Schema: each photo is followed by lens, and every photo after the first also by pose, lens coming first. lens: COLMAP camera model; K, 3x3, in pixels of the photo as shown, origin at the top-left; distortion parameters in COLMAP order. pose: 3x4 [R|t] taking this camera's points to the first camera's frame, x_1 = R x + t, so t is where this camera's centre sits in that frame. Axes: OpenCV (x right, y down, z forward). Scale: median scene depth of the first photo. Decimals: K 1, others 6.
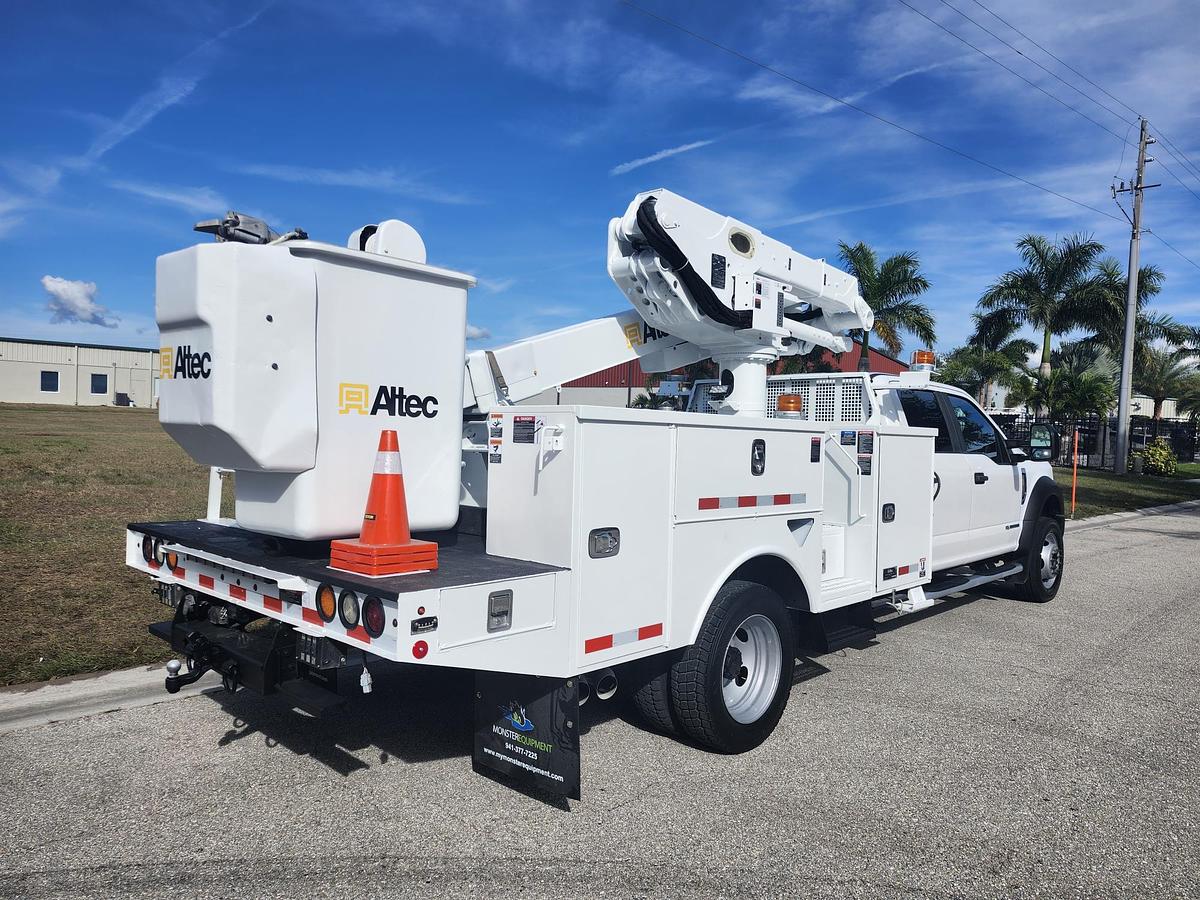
lens RADIAL K [[830.4, 0, 612.7], [0, 830.4, 465.0], [0, 0, 1]] dist [0.099147, -0.104293]
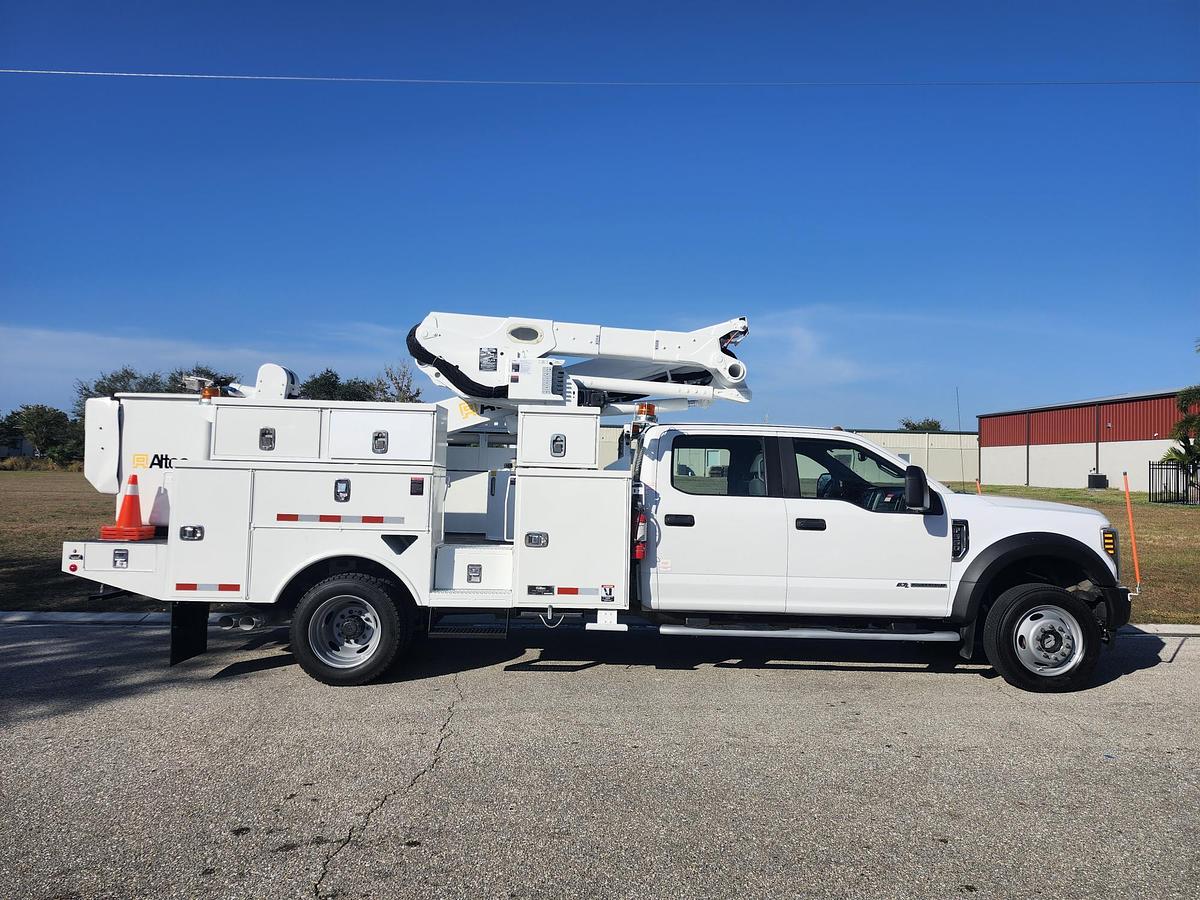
lens RADIAL K [[830.2, 0, 605.1], [0, 830.2, 445.3], [0, 0, 1]] dist [0.104640, -0.119589]
pose [[0.686666, -0.043239, -0.725686, 1.792818], [-0.029737, 0.995723, -0.087467, 0.031467], [0.726364, 0.081641, 0.682444, 0.316312]]
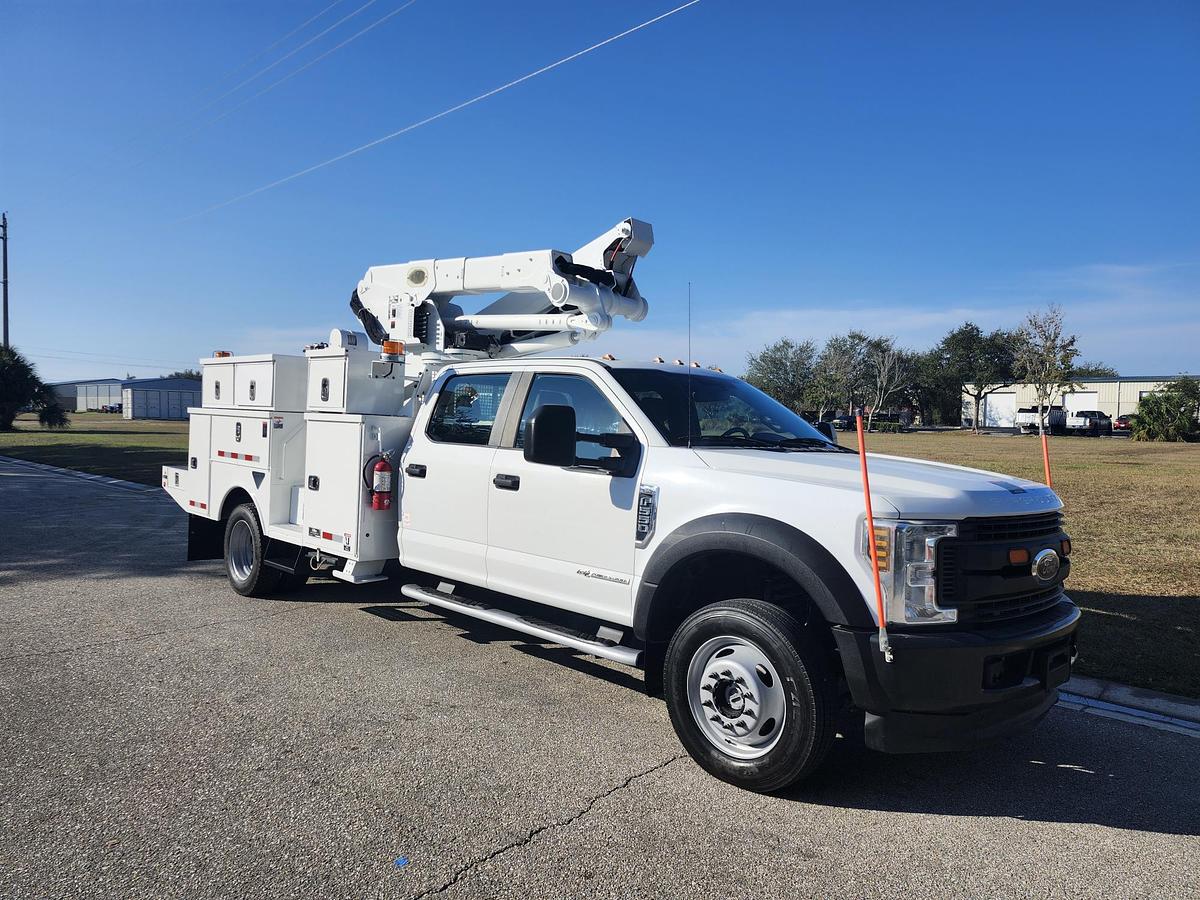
lens RADIAL K [[841.3, 0, 600.0], [0, 841.3, 450.0], [0, 0, 1]] dist [0.100605, -0.121190]
pose [[-0.055511, 0.002143, -0.998456, 2.178812], [-0.072152, 0.997375, 0.006152, -0.042289], [0.995848, 0.072382, -0.055210, 2.071498]]
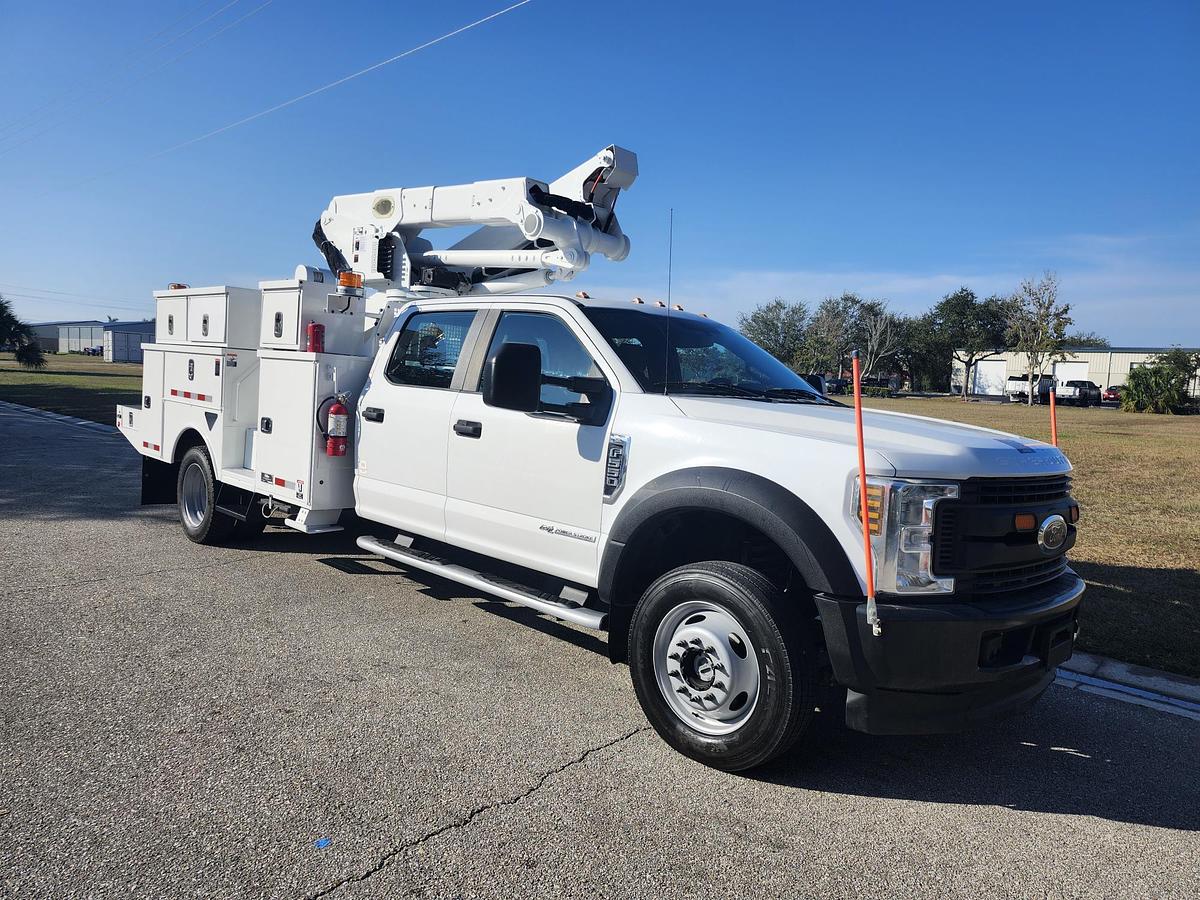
lens RADIAL K [[842.0, 0, 591.3], [0, 842.0, 452.5], [0, 0, 1]] dist [0.096895, -0.112576]
pose [[-0.051069, 0.053307, -0.997271, 2.068789], [-0.099686, 0.993315, 0.058200, -0.026951], [0.993708, 0.102386, -0.045414, 2.093351]]
